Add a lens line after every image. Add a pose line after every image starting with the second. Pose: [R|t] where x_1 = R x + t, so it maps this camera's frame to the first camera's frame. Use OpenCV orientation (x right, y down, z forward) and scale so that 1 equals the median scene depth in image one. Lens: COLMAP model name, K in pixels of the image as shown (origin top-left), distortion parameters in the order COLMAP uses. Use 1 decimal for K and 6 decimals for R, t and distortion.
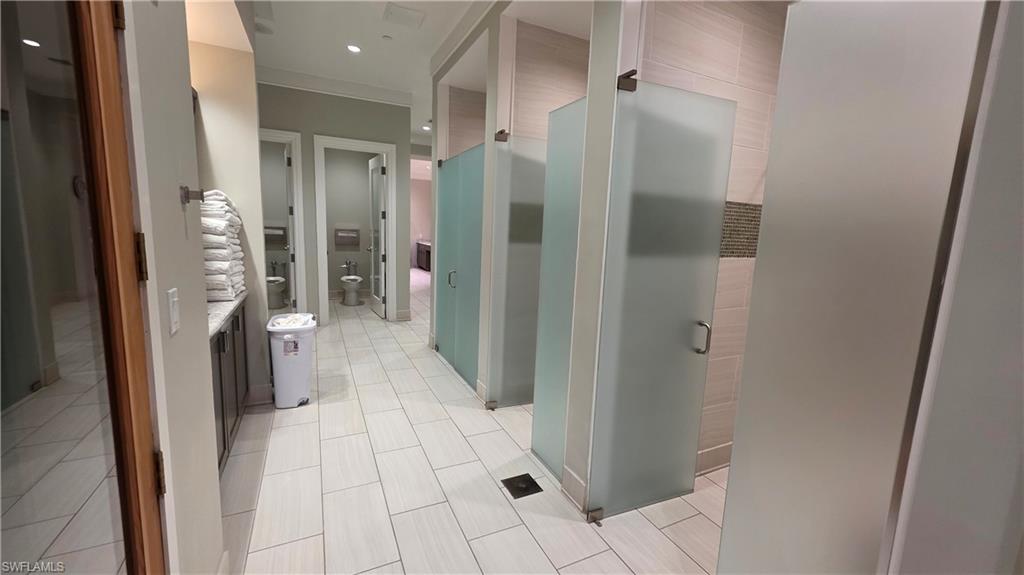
lens RADIAL K [[407.3, 0, 514.5], [0, 407.3, 286.4], [0, 0, 1]] dist [0.003502, -0.000175]
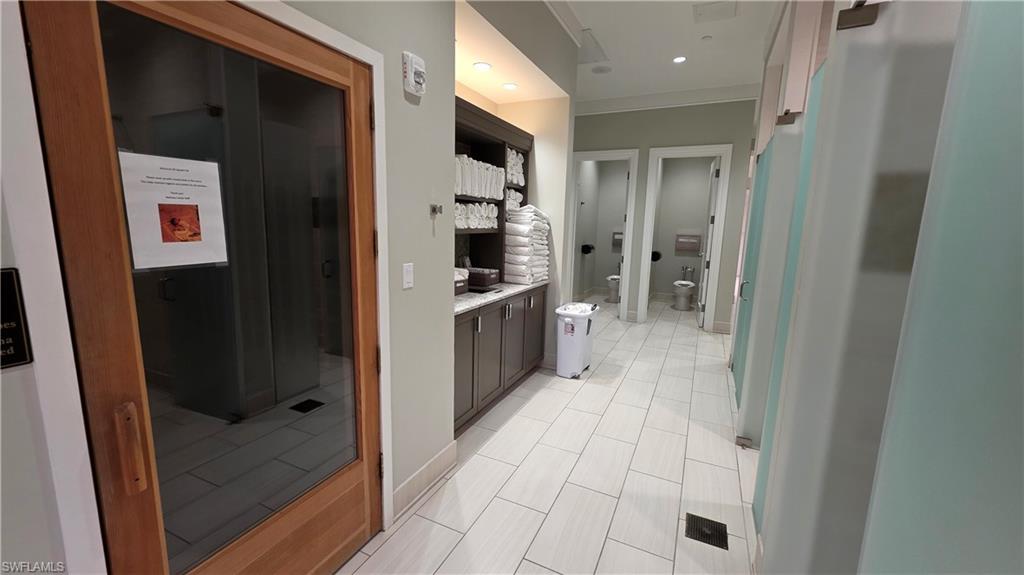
lens RADIAL K [[407.3, 0, 514.3], [0, 407.3, 287.7], [0, 0, 1]] dist [0.003502, -0.000175]
pose [[0.621636, 0.103014, -0.776503, 0.289779], [-0.114341, 0.992630, 0.040150, -0.004497], [0.774916, 0.063827, 0.628833, 0.088604]]
